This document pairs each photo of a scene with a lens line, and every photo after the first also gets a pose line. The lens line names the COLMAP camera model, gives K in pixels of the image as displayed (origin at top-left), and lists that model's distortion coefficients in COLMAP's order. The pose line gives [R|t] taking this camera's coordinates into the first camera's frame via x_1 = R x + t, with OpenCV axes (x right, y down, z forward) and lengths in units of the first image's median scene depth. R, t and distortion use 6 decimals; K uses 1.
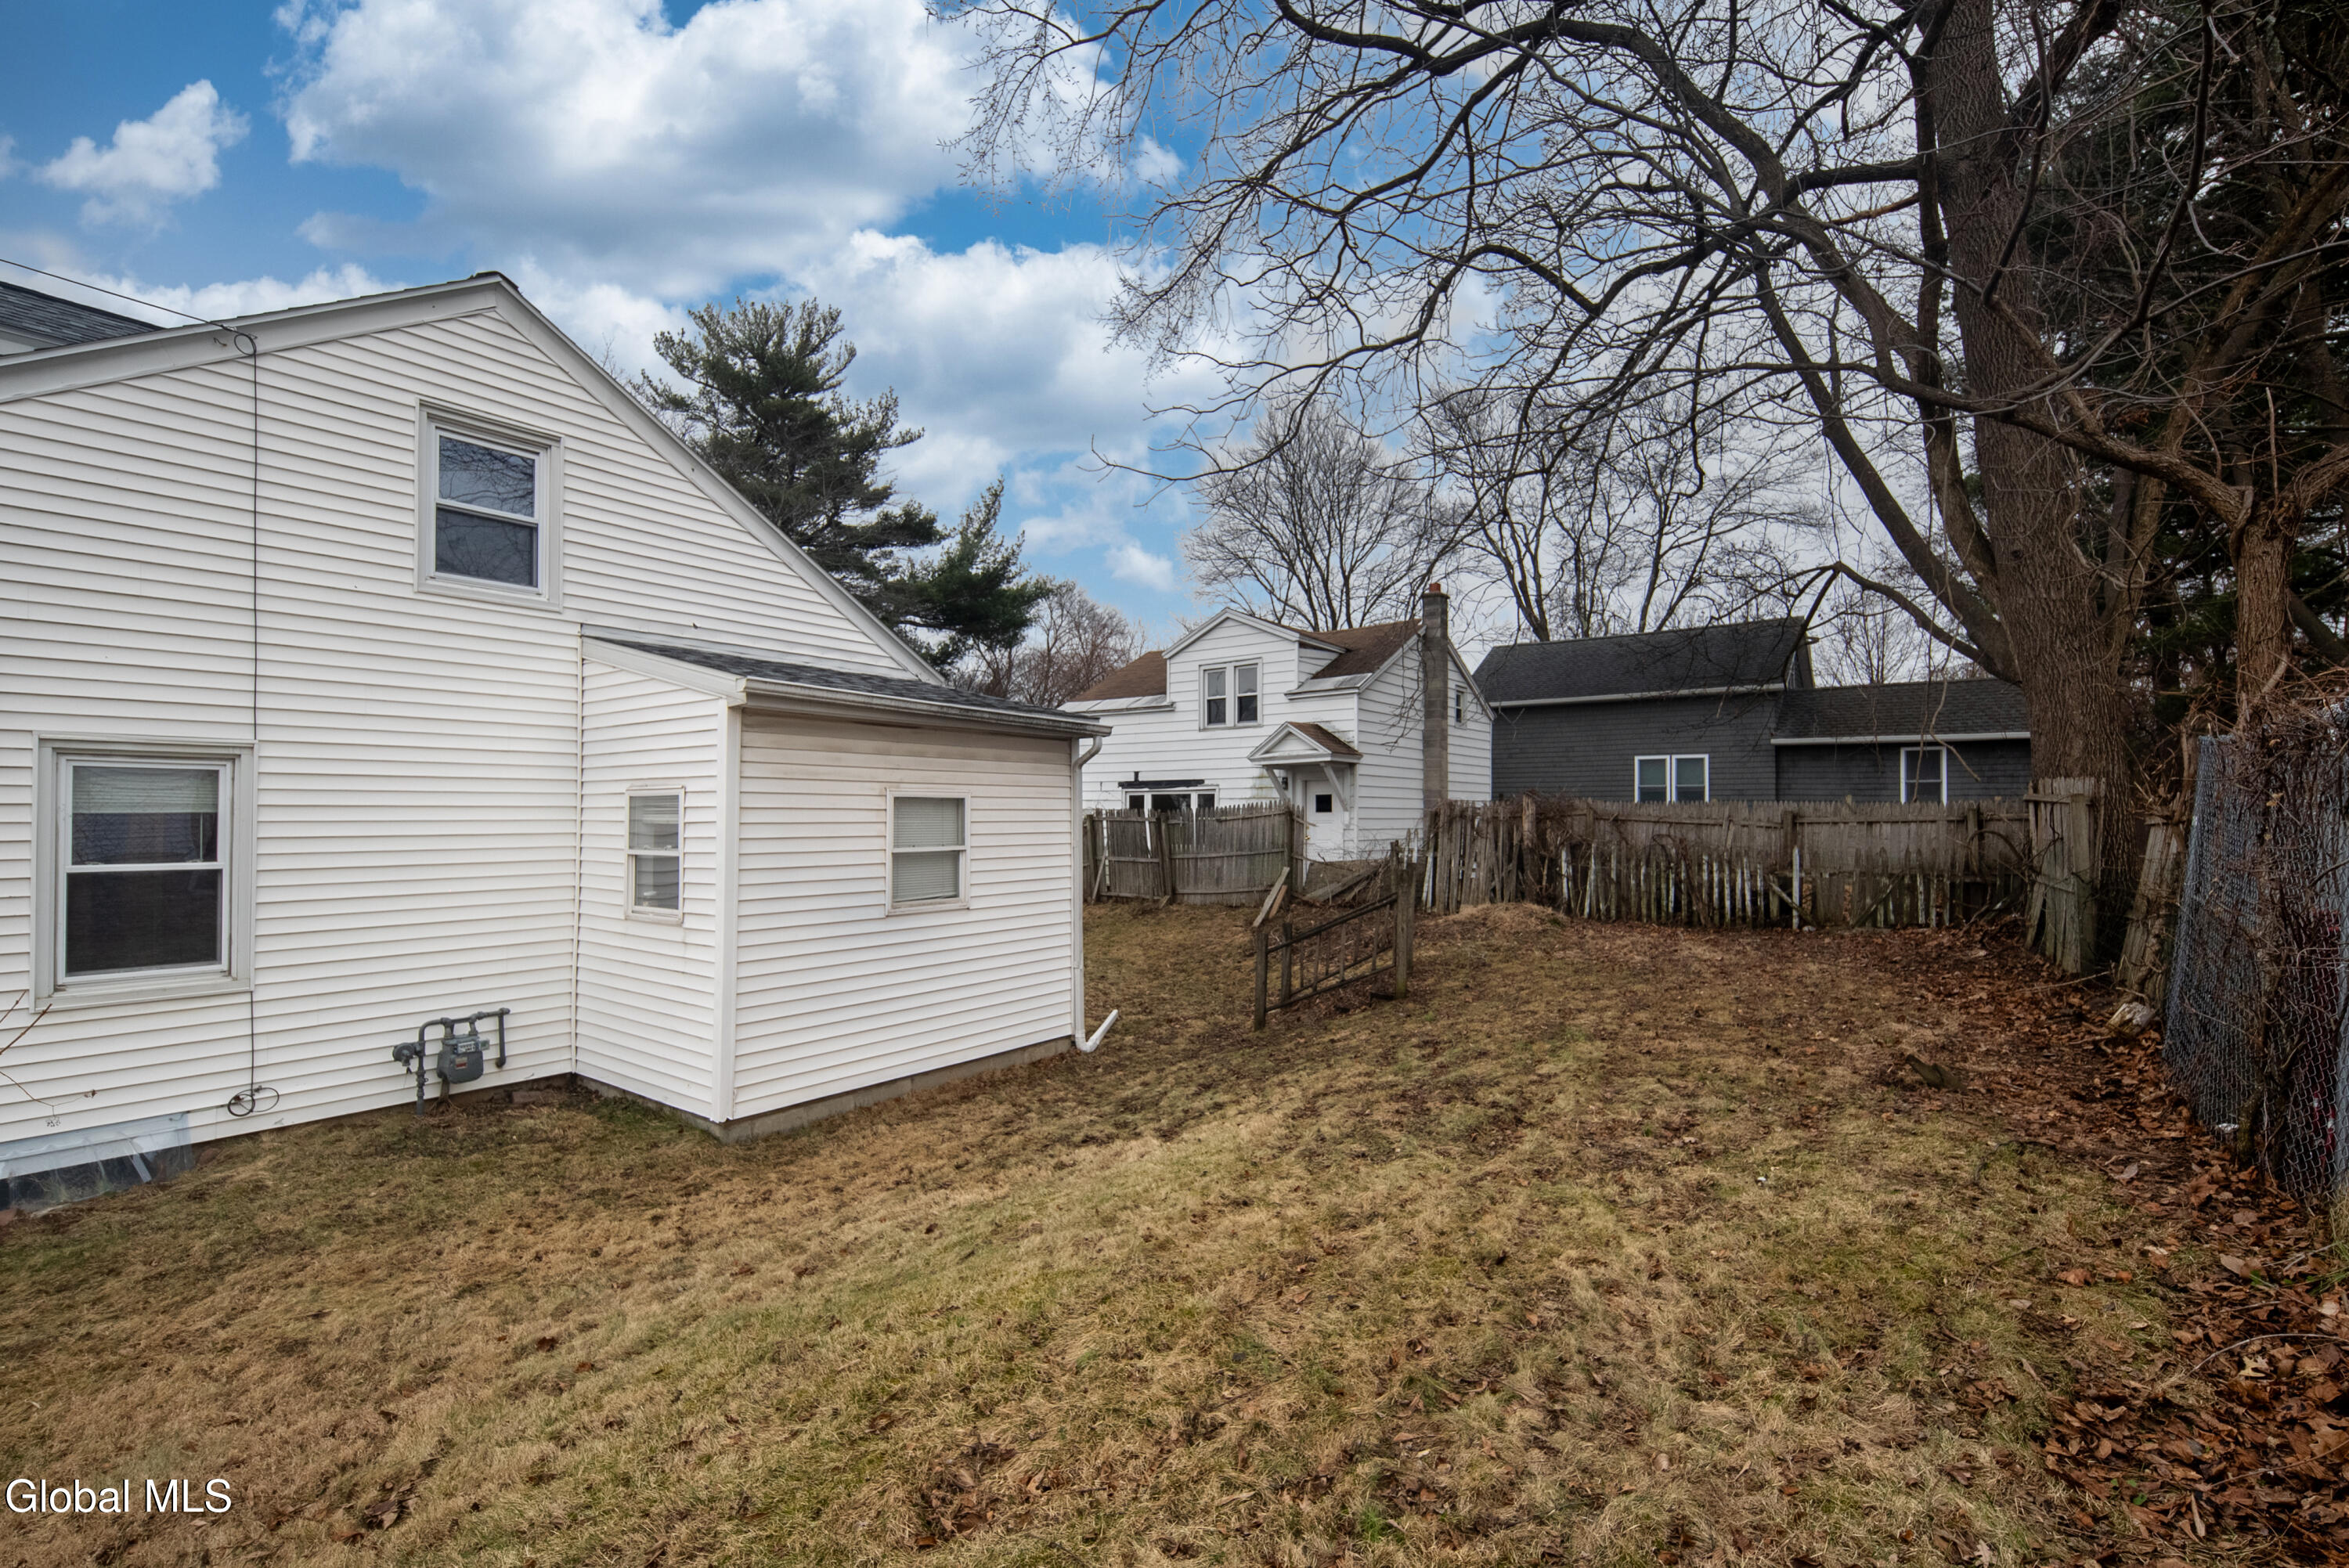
lens RADIAL K [[1054.5, 0, 1180.7], [0, 1054.5, 795.5], [0, 0, 1]] dist [-0.002677, -0.000617]
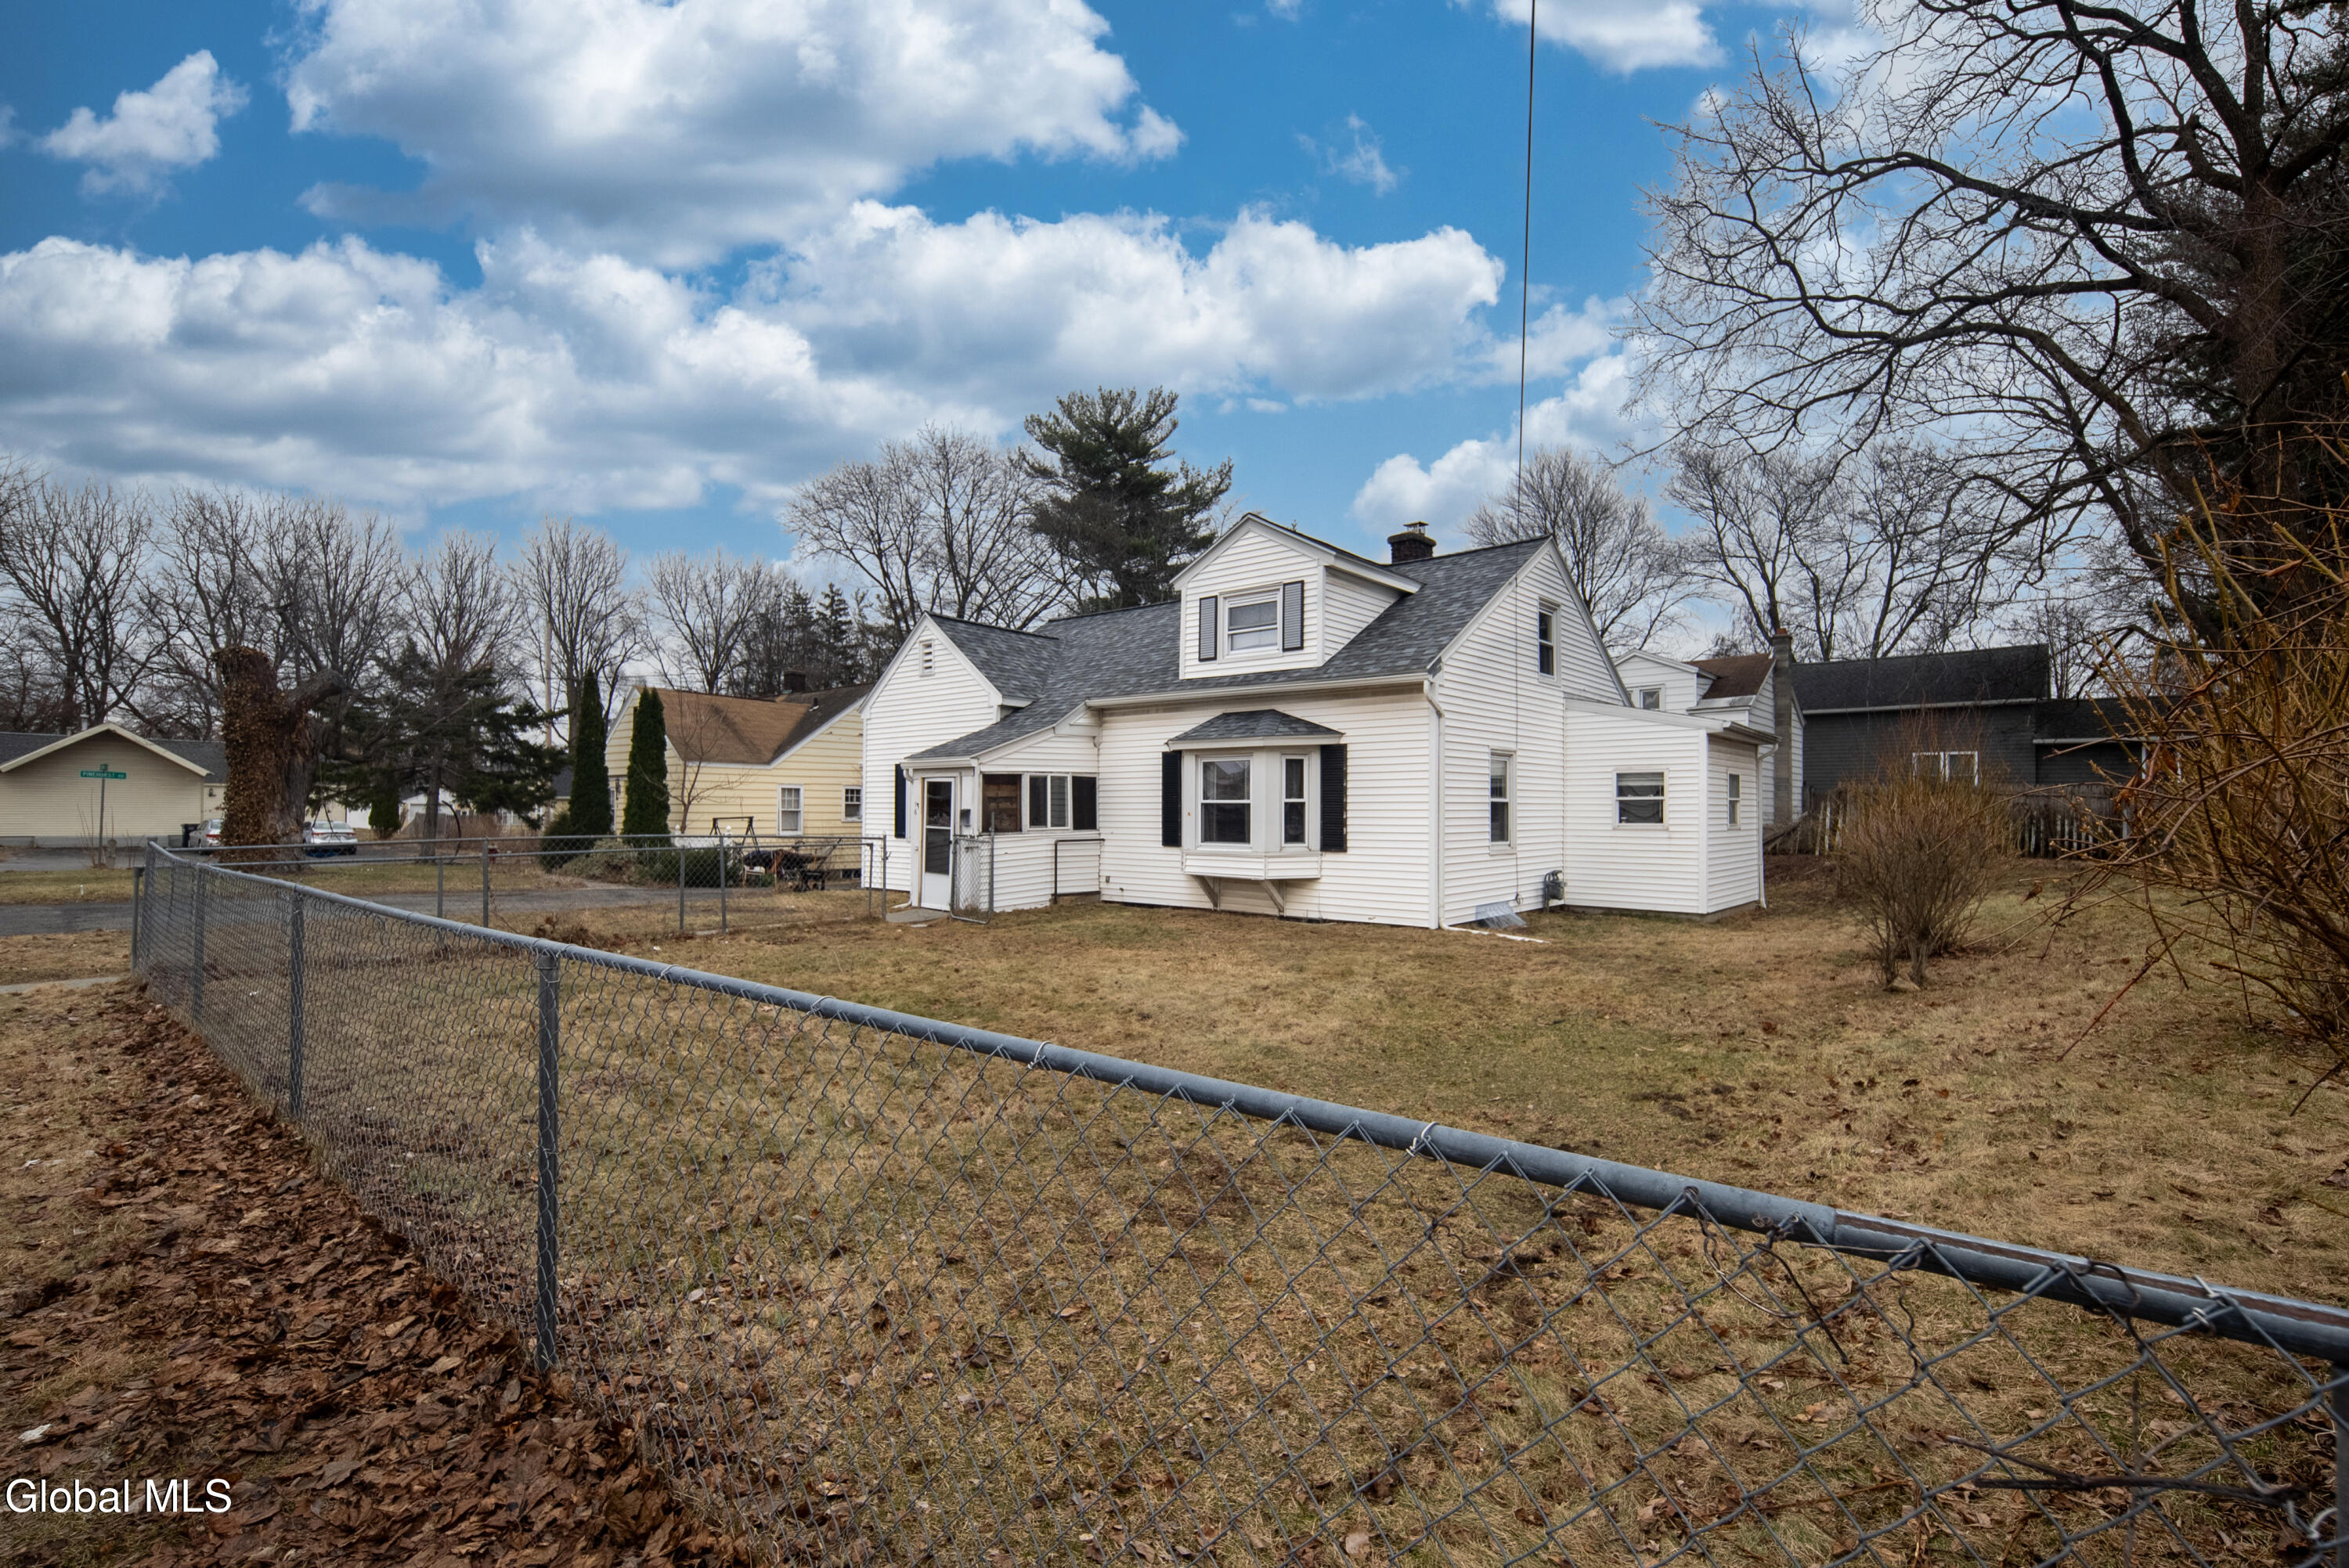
lens RADIAL K [[1054.5, 0, 1170.6], [0, 1054.5, 799.2], [0, 0, 1]] dist [-0.002677, -0.000617]
pose [[0.996831, -0.002295, -0.079511, -0.272239], [0.002595, 0.999990, 0.003662, 0.009664], [0.079501, -0.003857, 0.996827, -0.267892]]
